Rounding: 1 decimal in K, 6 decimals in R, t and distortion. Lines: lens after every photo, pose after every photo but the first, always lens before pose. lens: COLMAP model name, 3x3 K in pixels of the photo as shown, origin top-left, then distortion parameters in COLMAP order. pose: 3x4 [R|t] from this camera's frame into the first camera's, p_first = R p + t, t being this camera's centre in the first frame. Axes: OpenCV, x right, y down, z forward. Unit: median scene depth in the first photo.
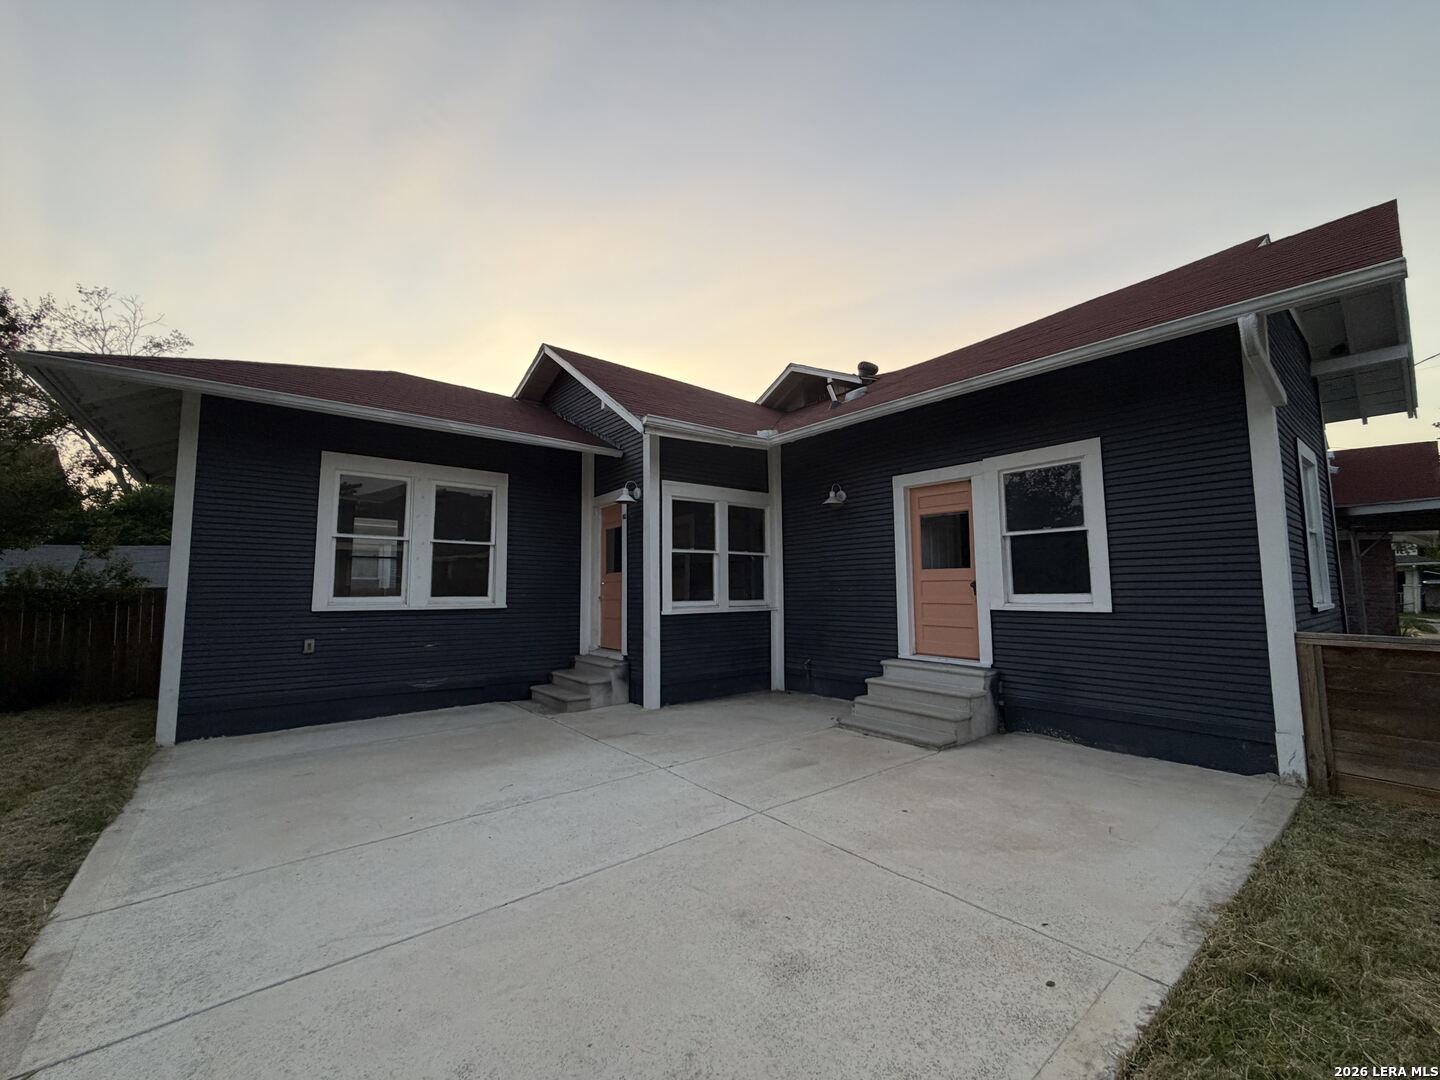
lens RADIAL K [[575.2, 0, 716.3], [0, 575.2, 541.9], [0, 0, 1]] dist [0.000932, 0.000924]
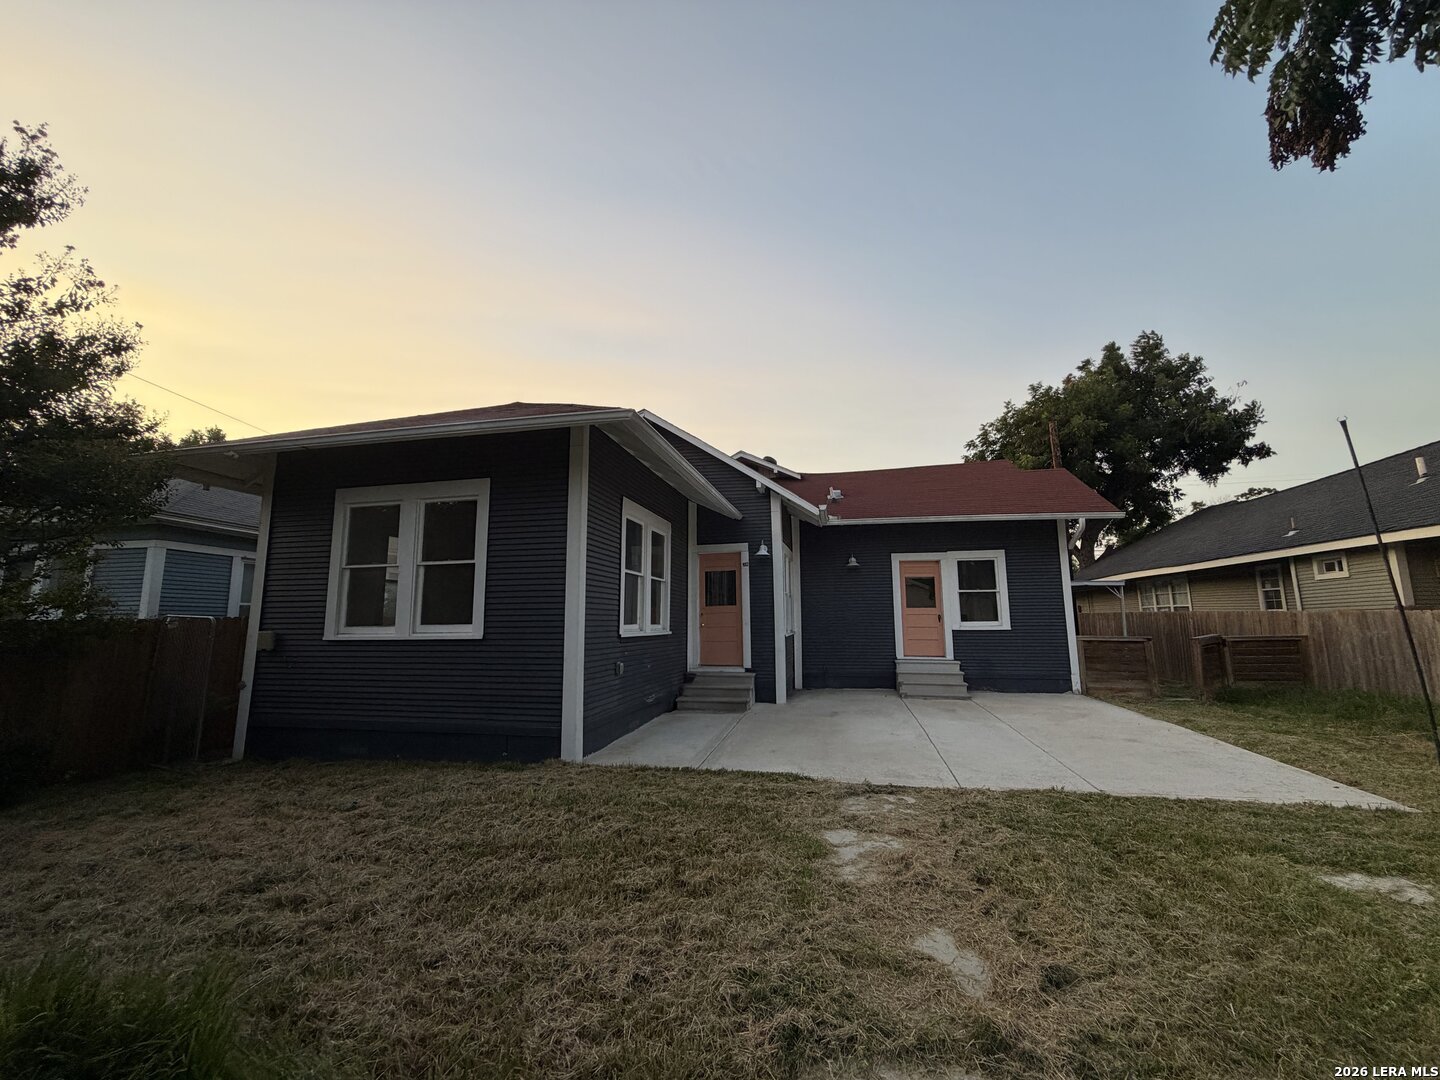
lens RADIAL K [[575.2, 0, 715.7], [0, 575.2, 536.3], [0, 0, 1]] dist [0.000932, 0.000924]
pose [[0.774299, 0.092027, 0.626093, -1.337040], [-0.054977, 0.995411, -0.078320, -0.000205], [-0.630428, 0.026222, 0.775805, -0.010974]]
